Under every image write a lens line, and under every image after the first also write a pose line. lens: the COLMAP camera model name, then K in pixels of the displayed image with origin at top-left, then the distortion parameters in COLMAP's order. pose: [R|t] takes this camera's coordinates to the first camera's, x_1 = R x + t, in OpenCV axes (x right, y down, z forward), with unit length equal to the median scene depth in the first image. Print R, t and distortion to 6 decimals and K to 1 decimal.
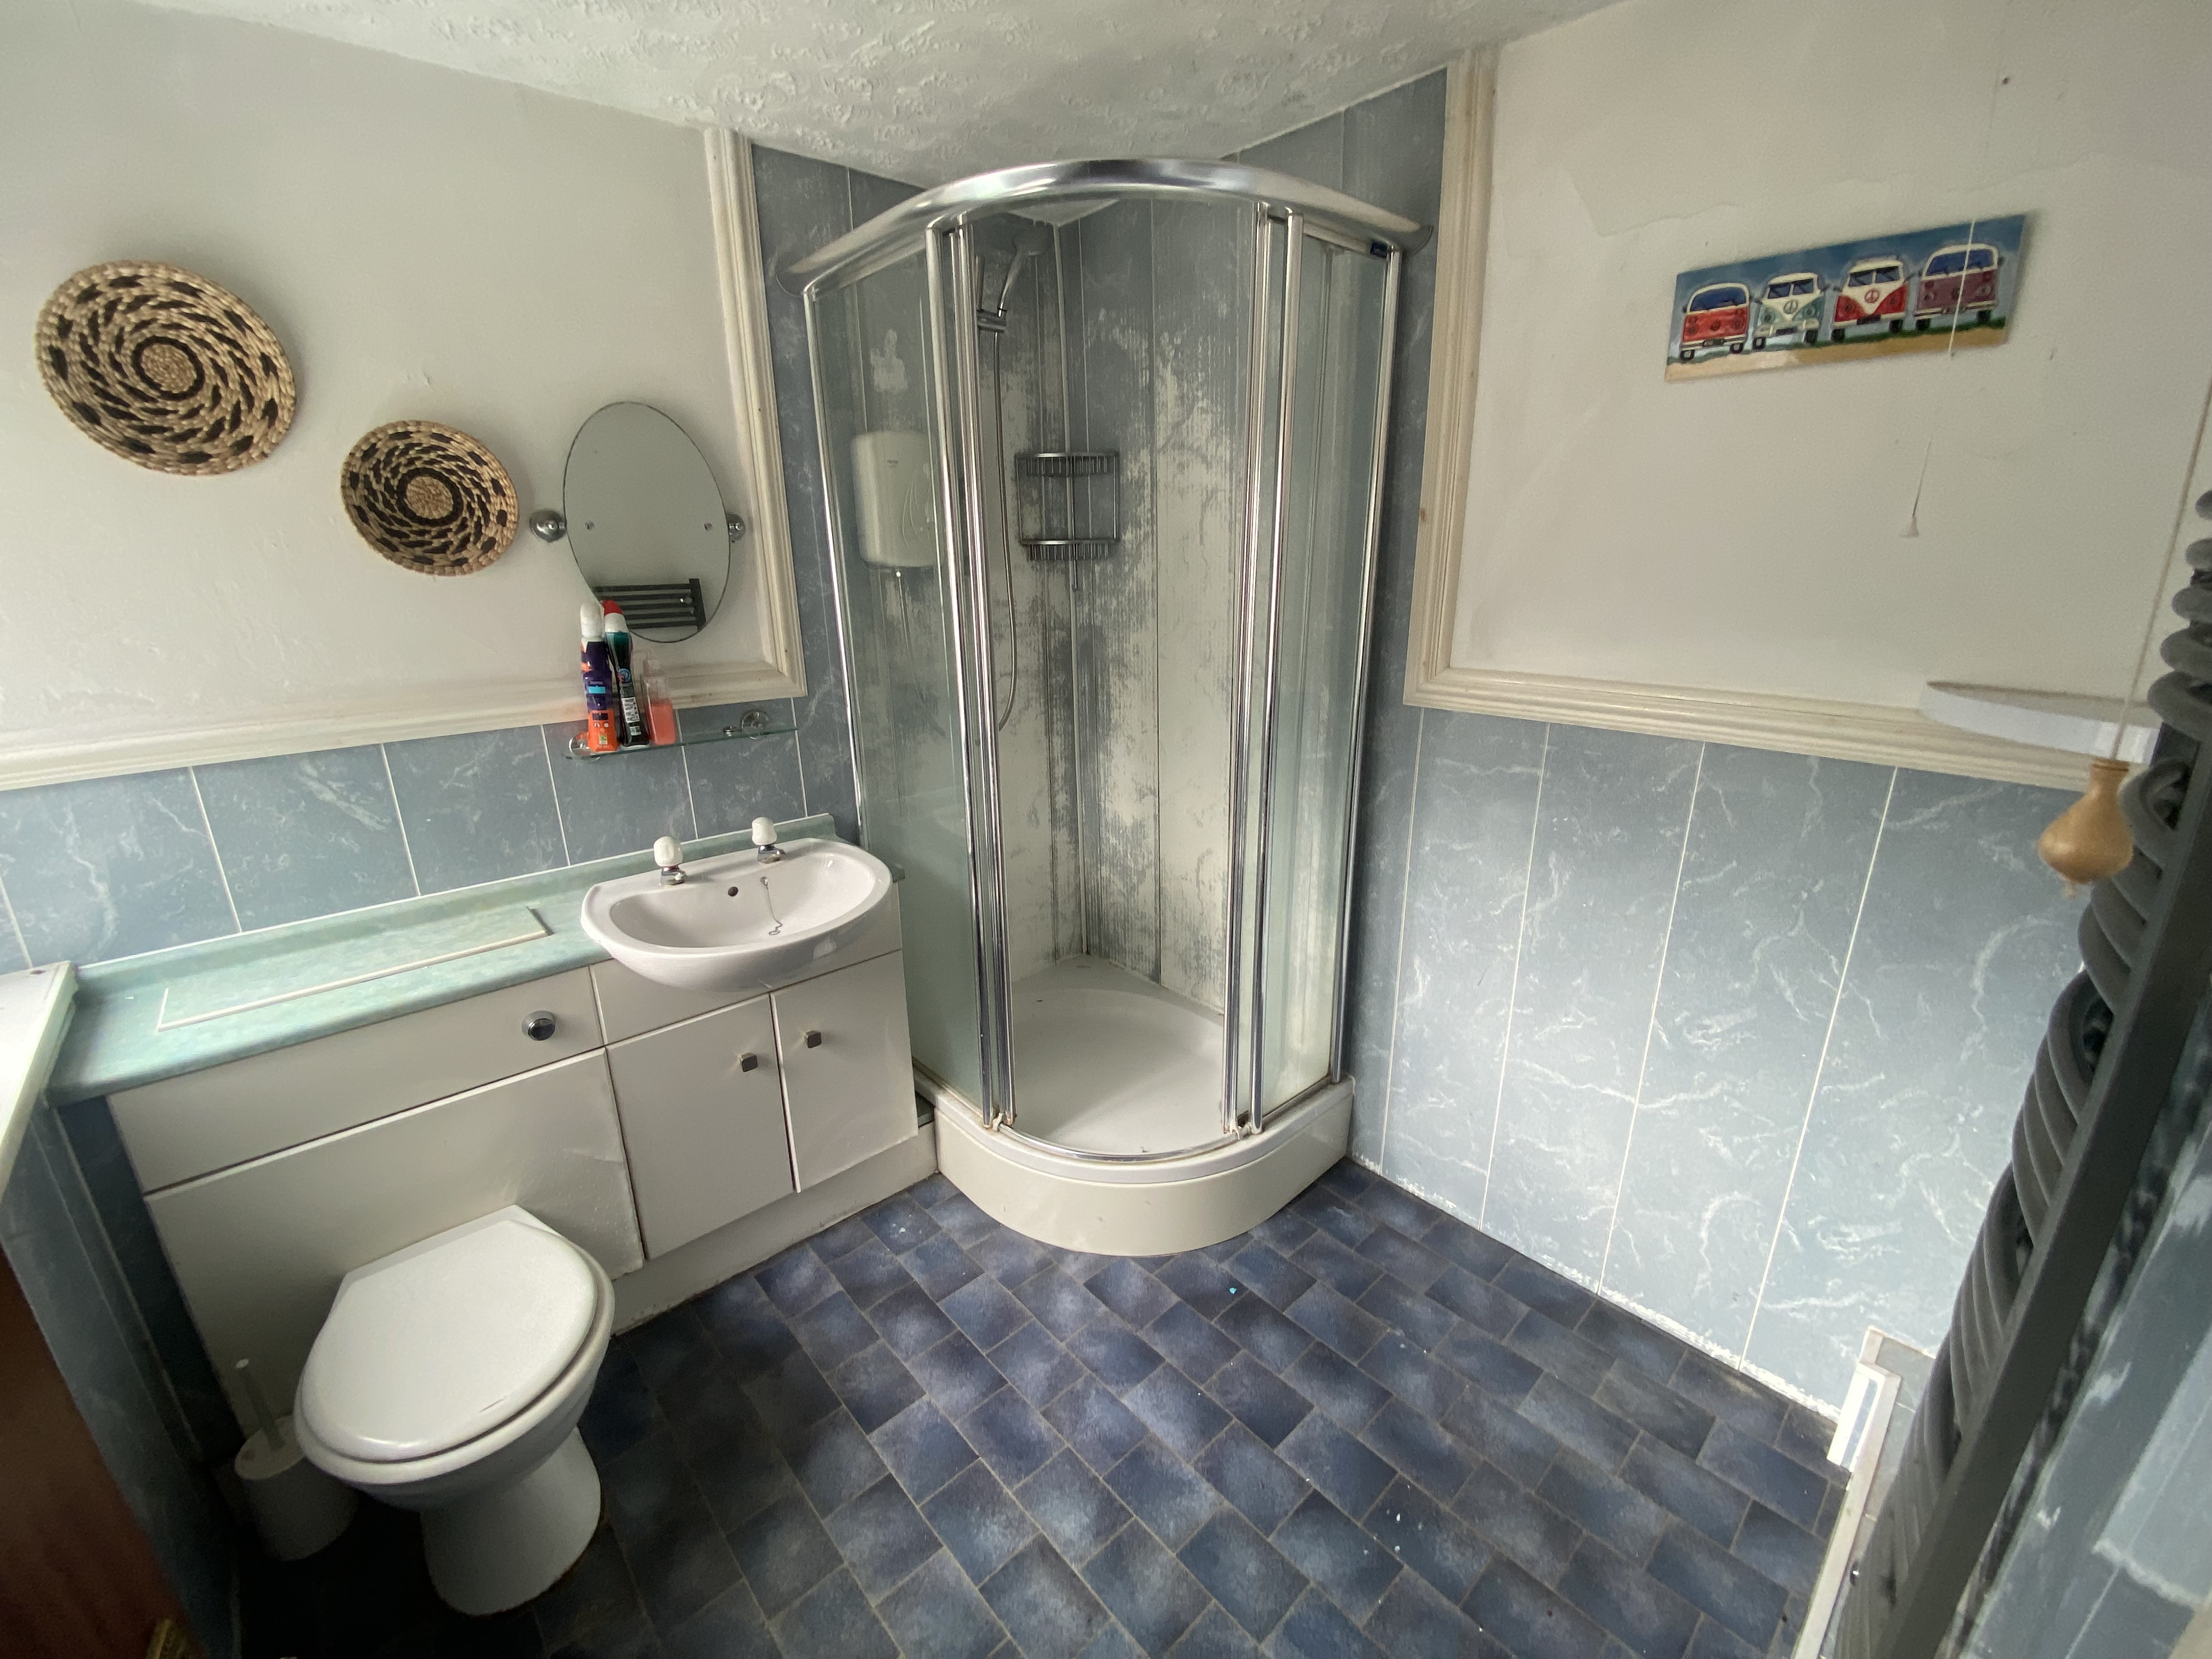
lens RADIAL K [[828.8, 0, 1106.0], [0, 828.8, 829.5], [0, 0, 1]] dist [0.013158, -0.000199]
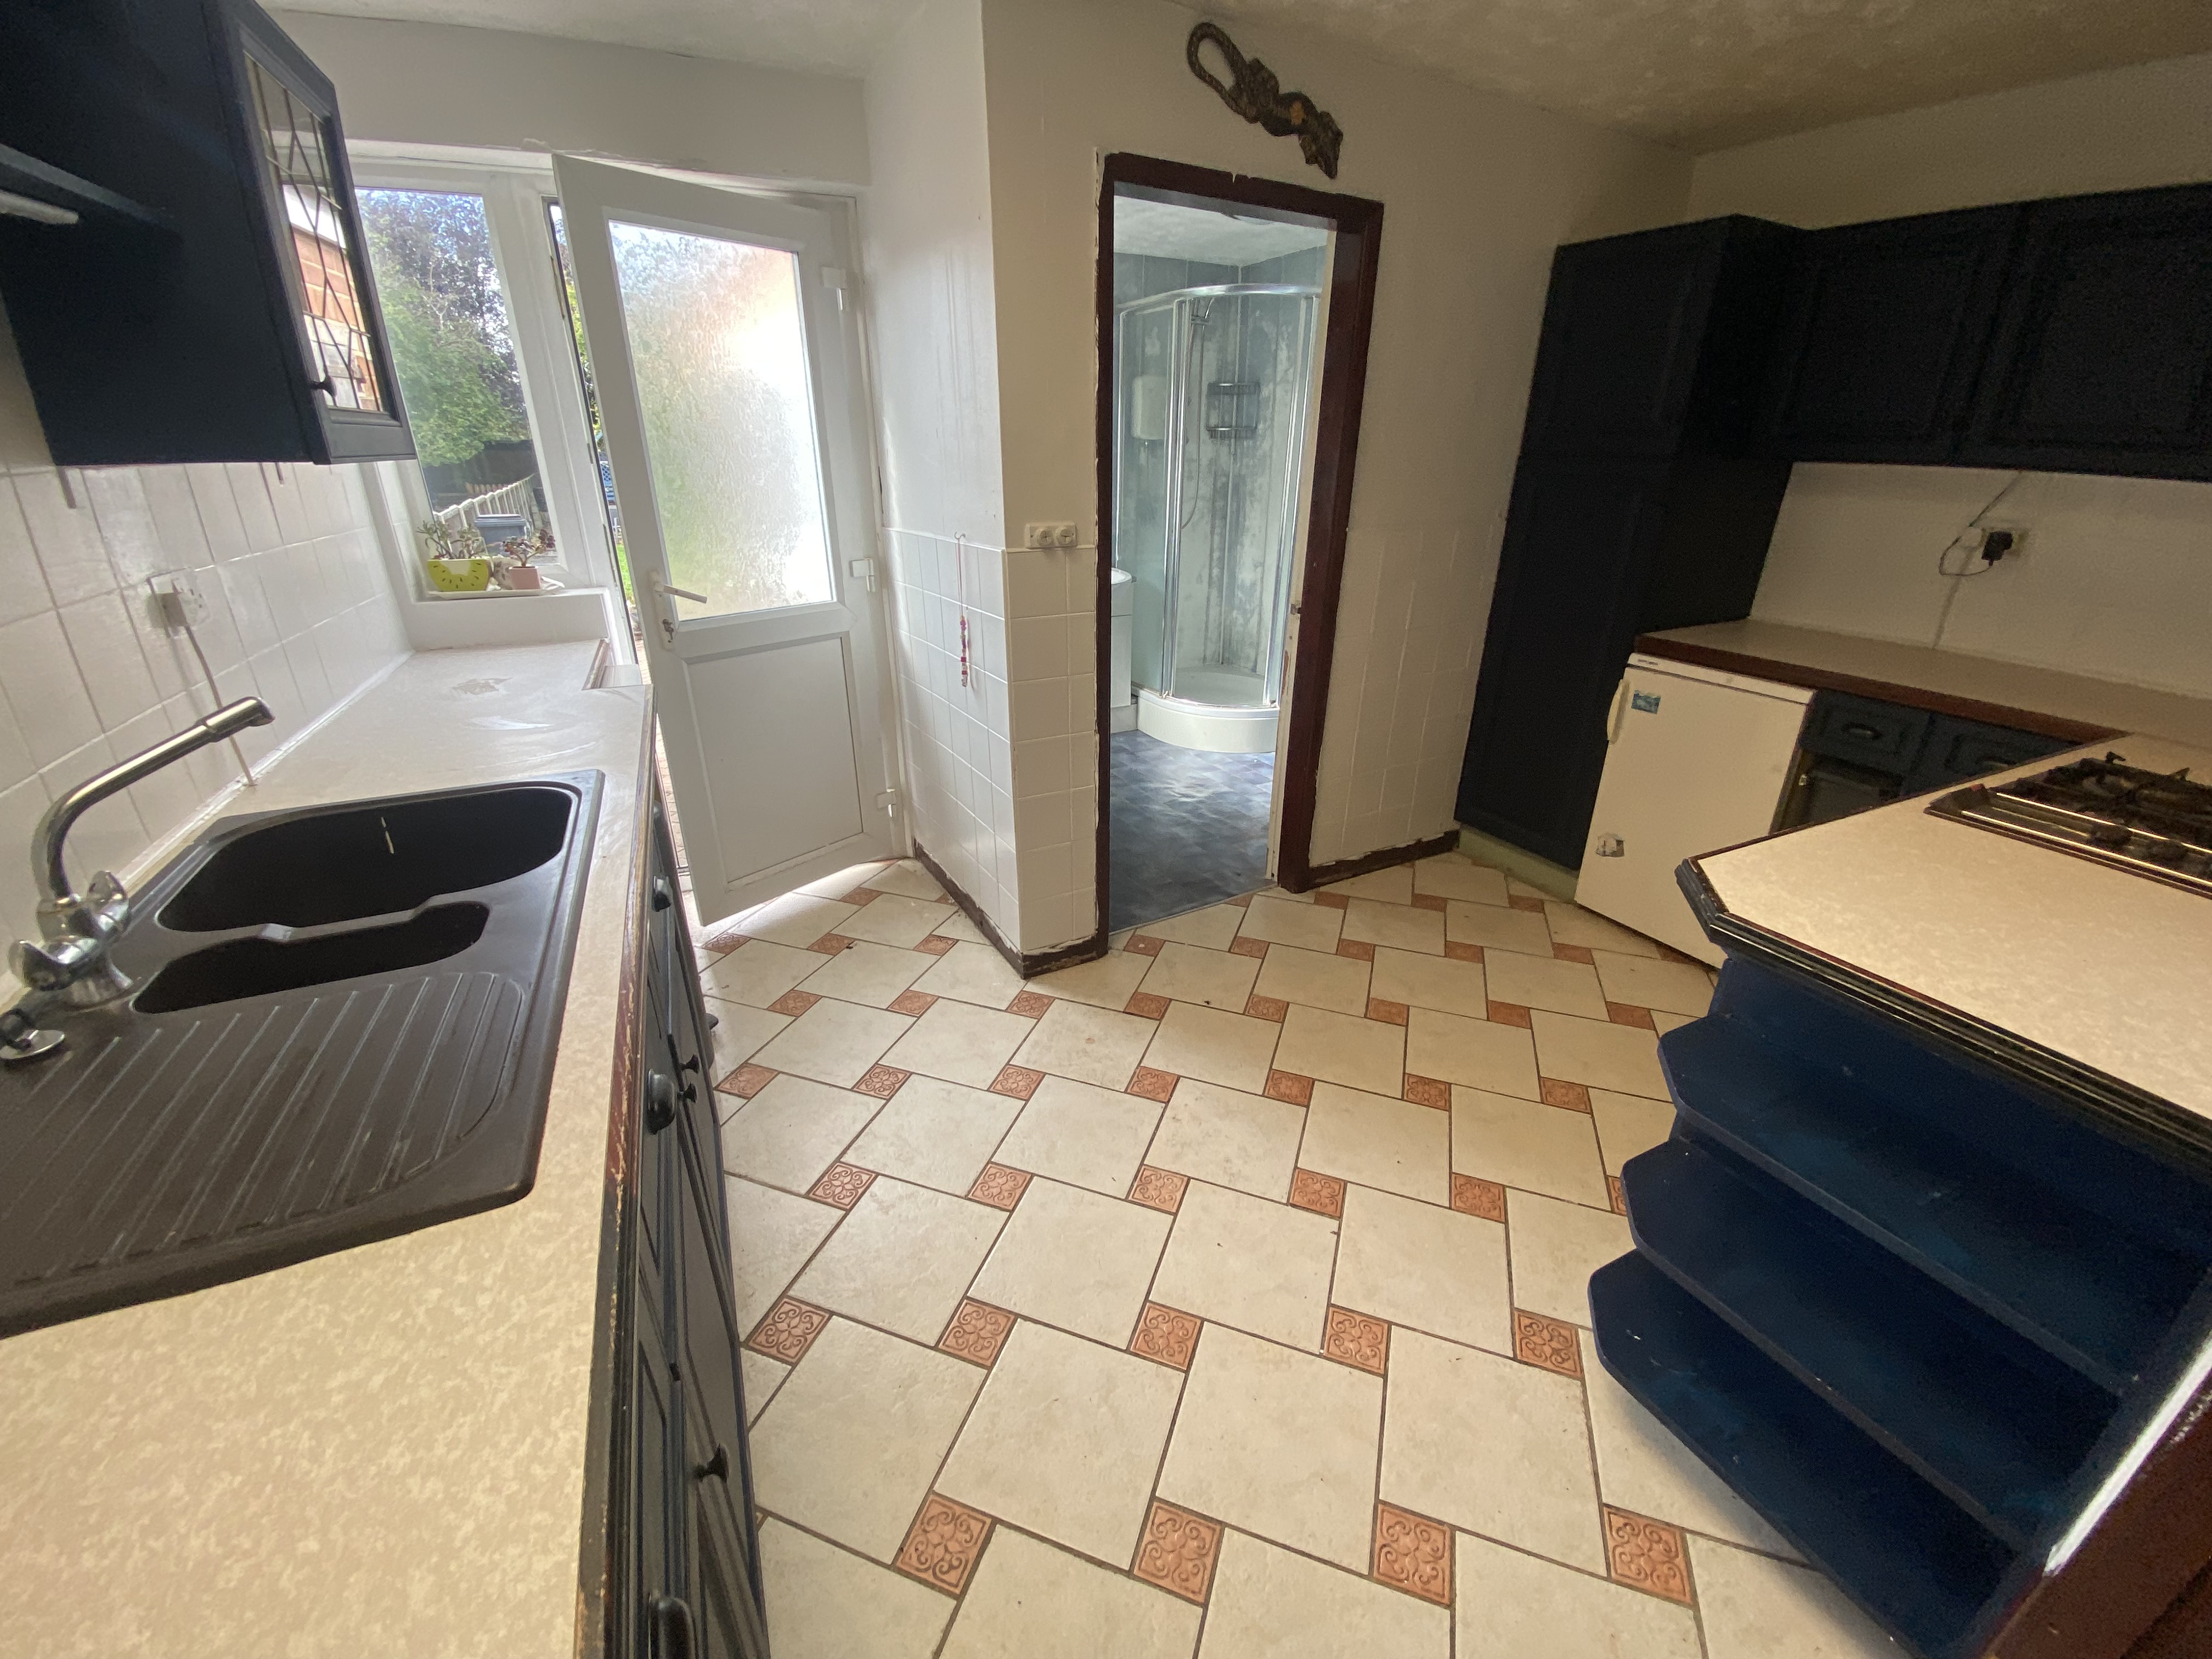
lens RADIAL K [[885.2, 0, 1097.6], [0, 885.2, 838.3], [0, 0, 1]] dist [0.014339, -0.017518]
pose [[0.966577, 0.120755, -0.226159, 0.242960], [-0.100275, 0.989922, 0.099995, 0.438262], [0.235954, -0.073975, 0.968944, -1.193517]]
